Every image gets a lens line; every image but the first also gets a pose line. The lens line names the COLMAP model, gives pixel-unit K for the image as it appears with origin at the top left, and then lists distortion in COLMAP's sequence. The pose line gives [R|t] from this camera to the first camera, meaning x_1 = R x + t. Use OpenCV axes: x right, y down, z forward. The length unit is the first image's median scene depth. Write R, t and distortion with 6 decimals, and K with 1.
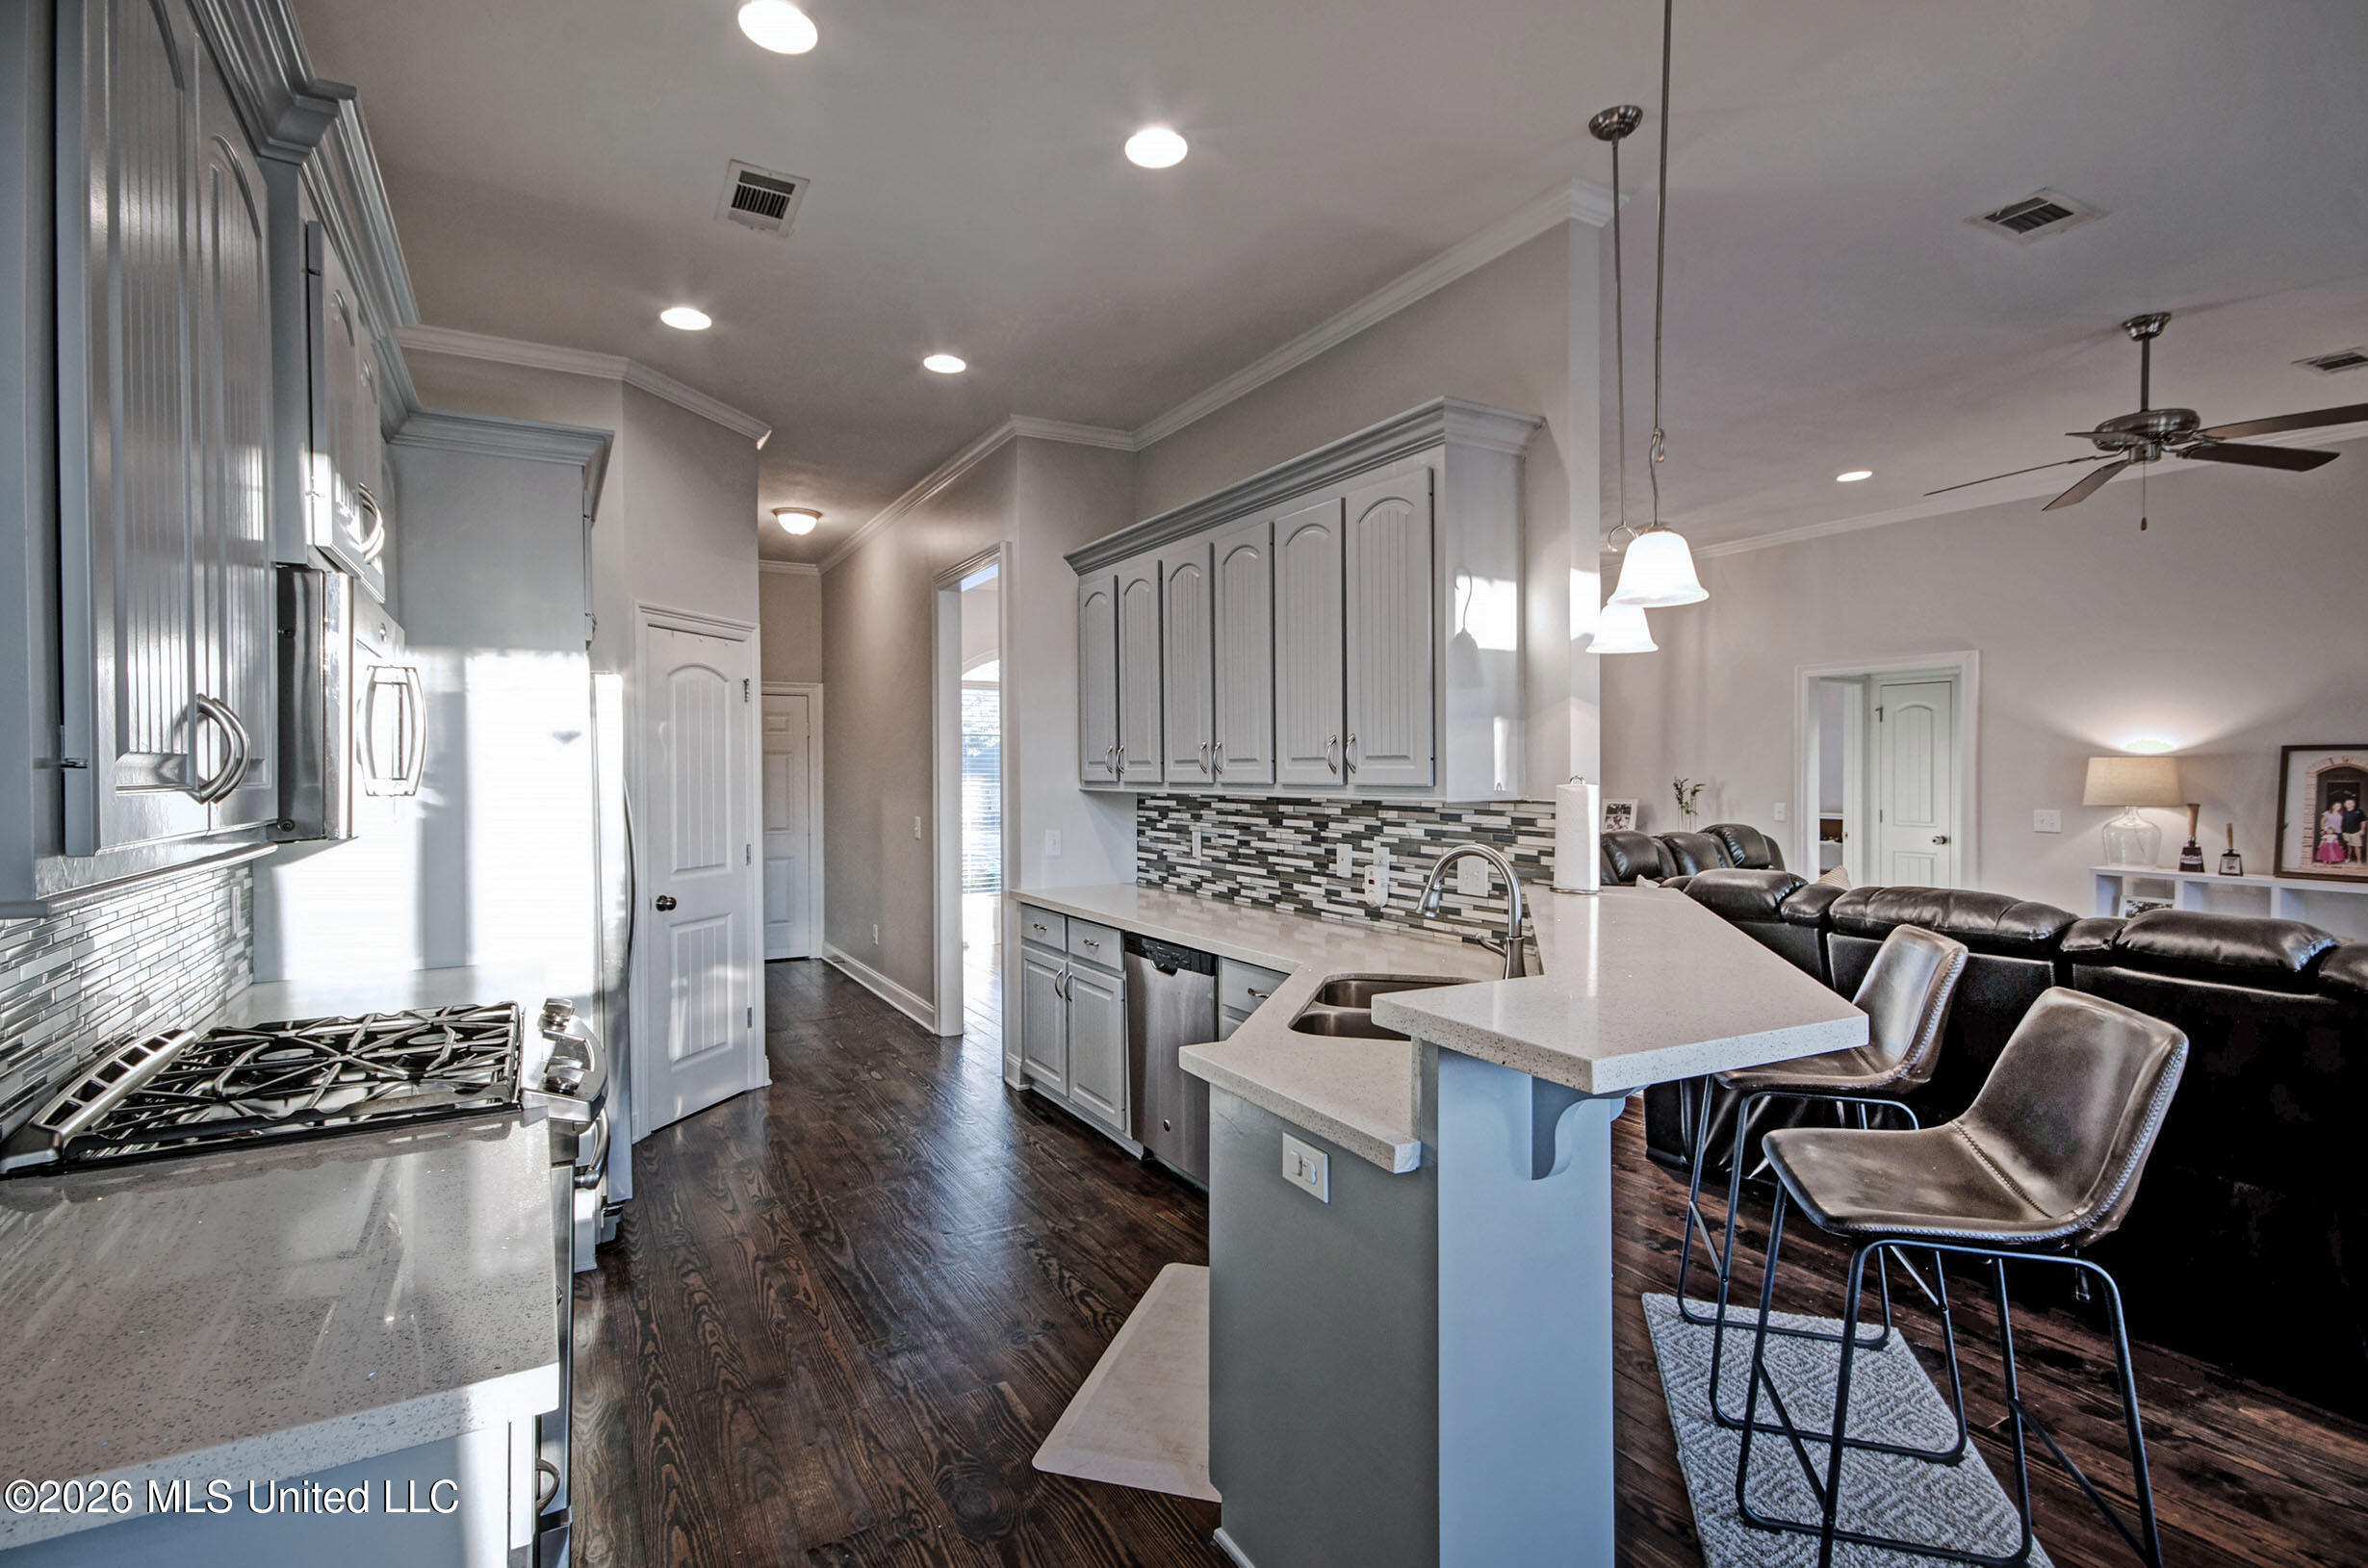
lens RADIAL K [[1077.1, 0, 1184.0], [0, 1077.1, 784.0], [0, 0, 1]] dist [0.002079, 0.000228]
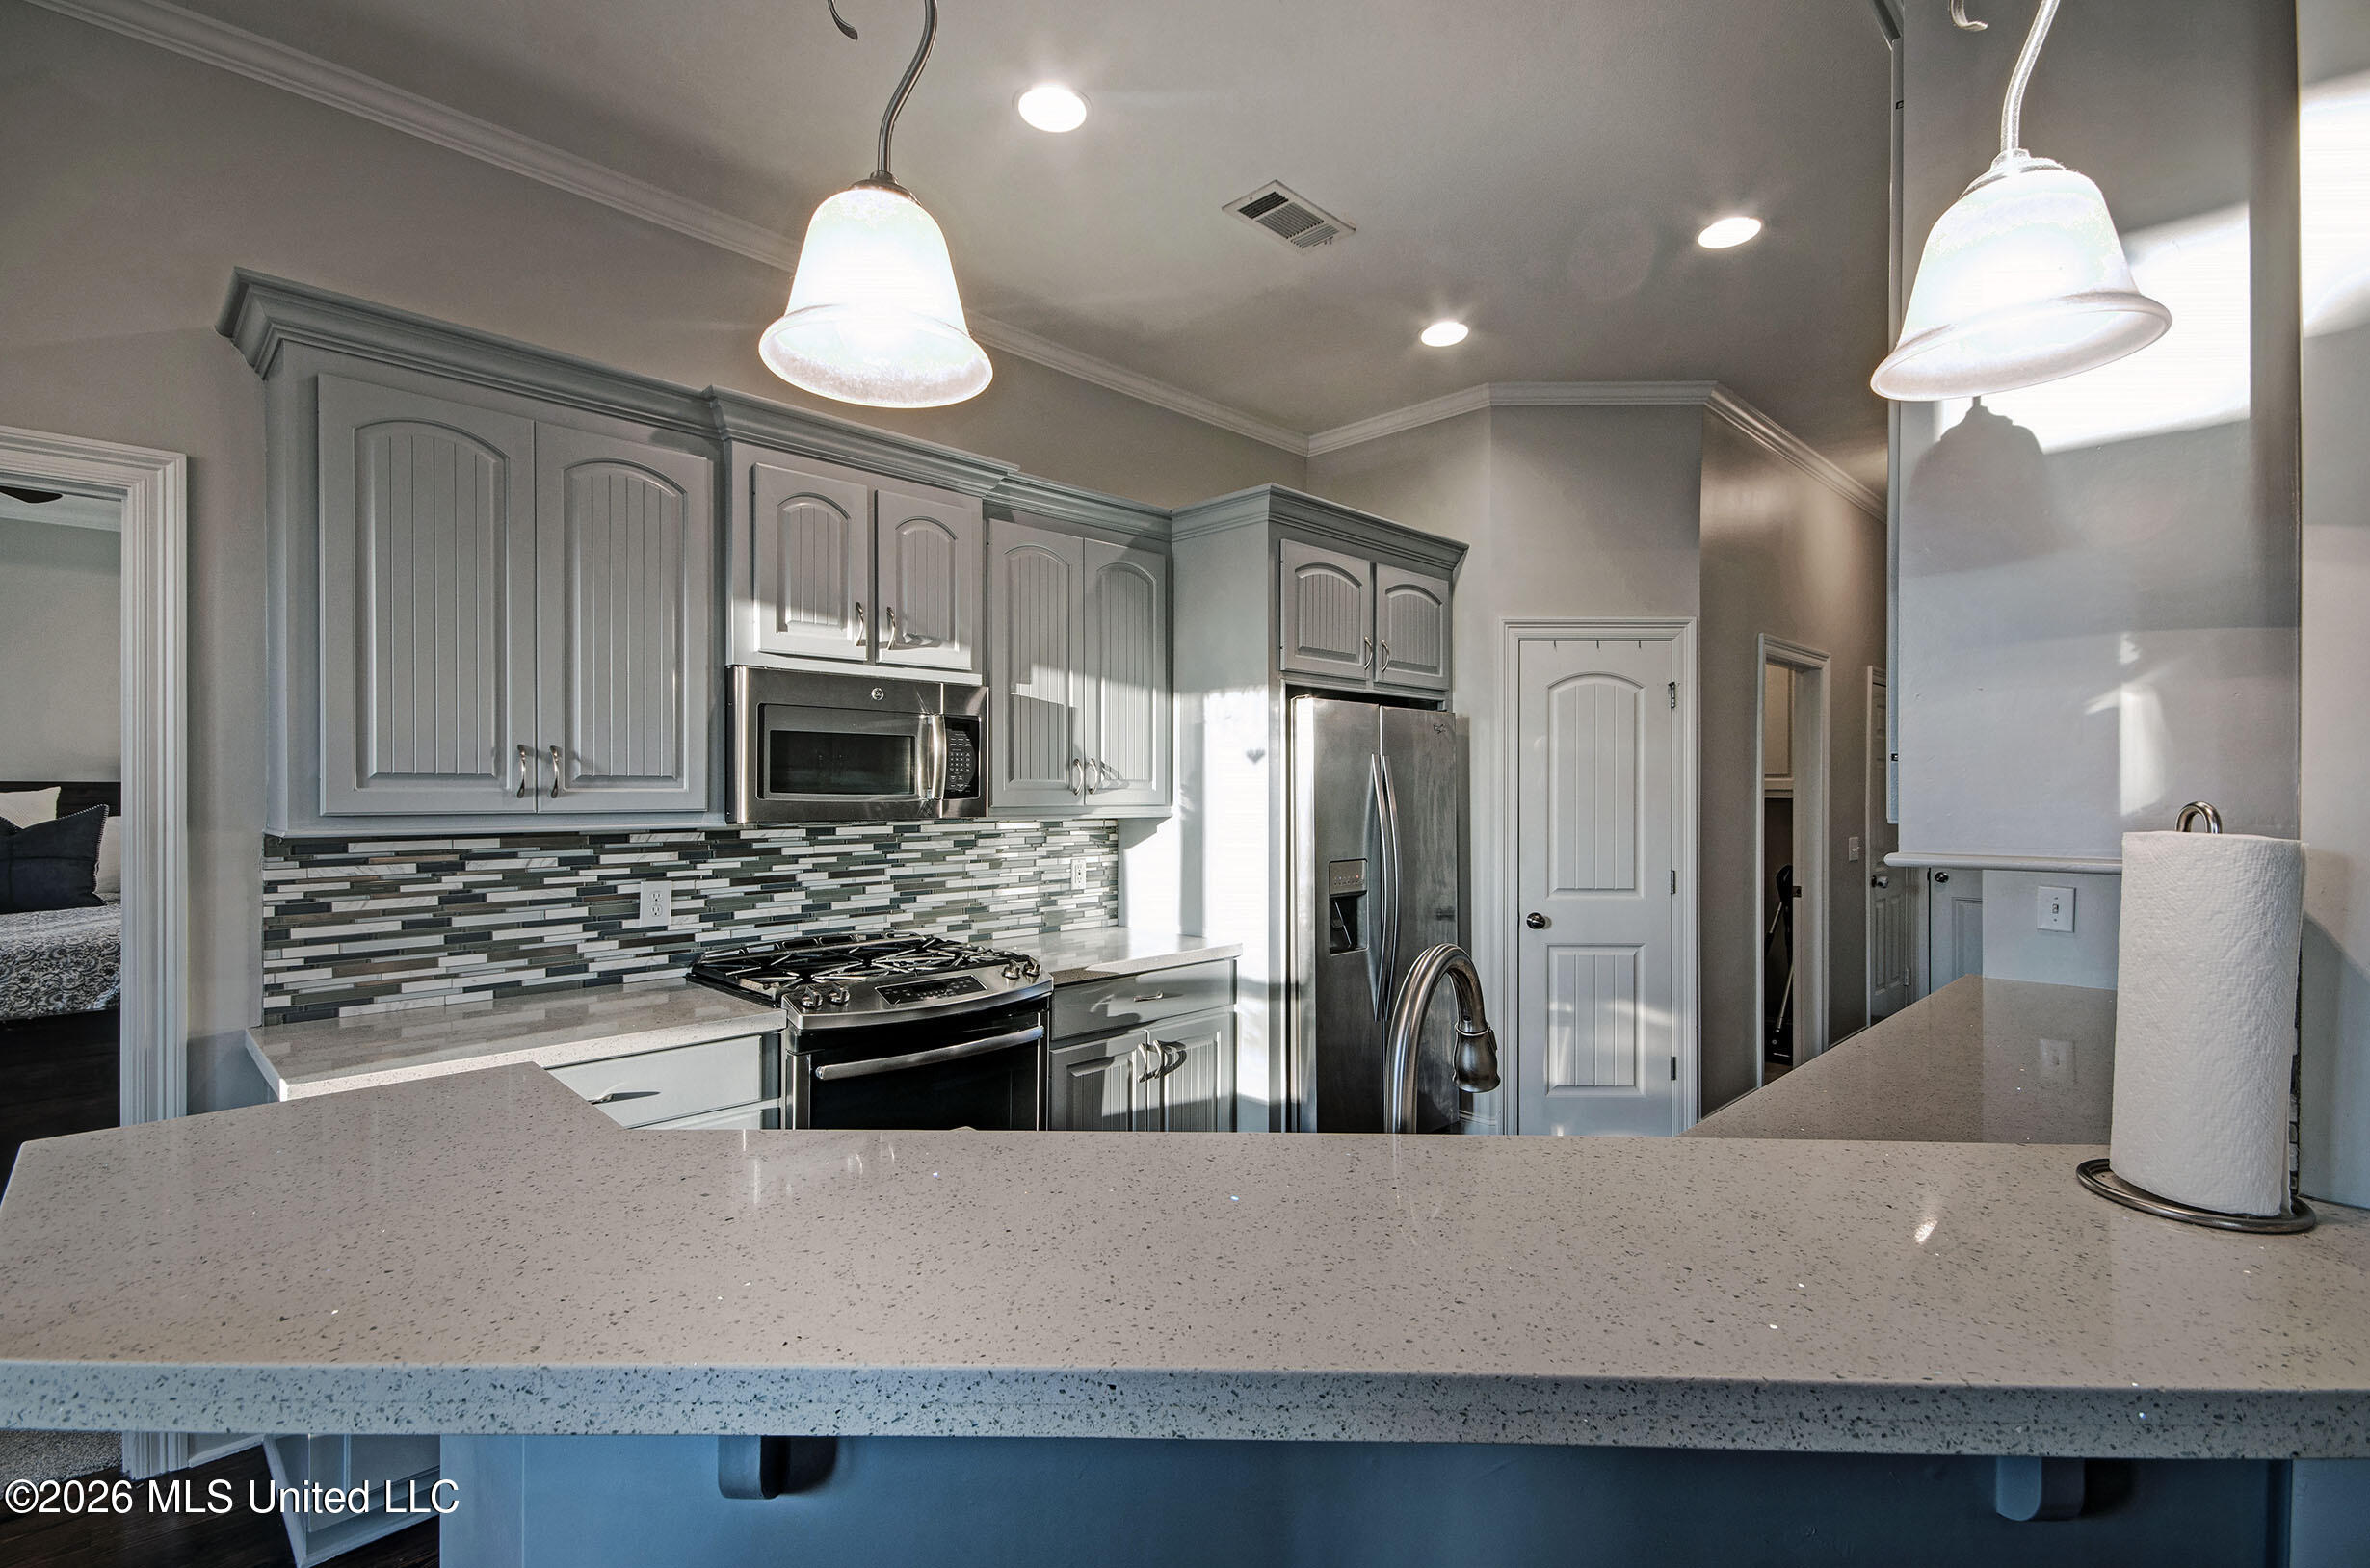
lens RADIAL K [[1085.2, 0, 1185.0], [0, 1085.2, 784.0], [0, 0, 1]] dist [0.013697, -0.000620]
pose [[0.244268, 0.000604, -0.969708, 0.479291], [-0.016194, 0.999863, -0.003456, -0.006432], [0.969573, 0.016548, 0.244244, 0.543093]]
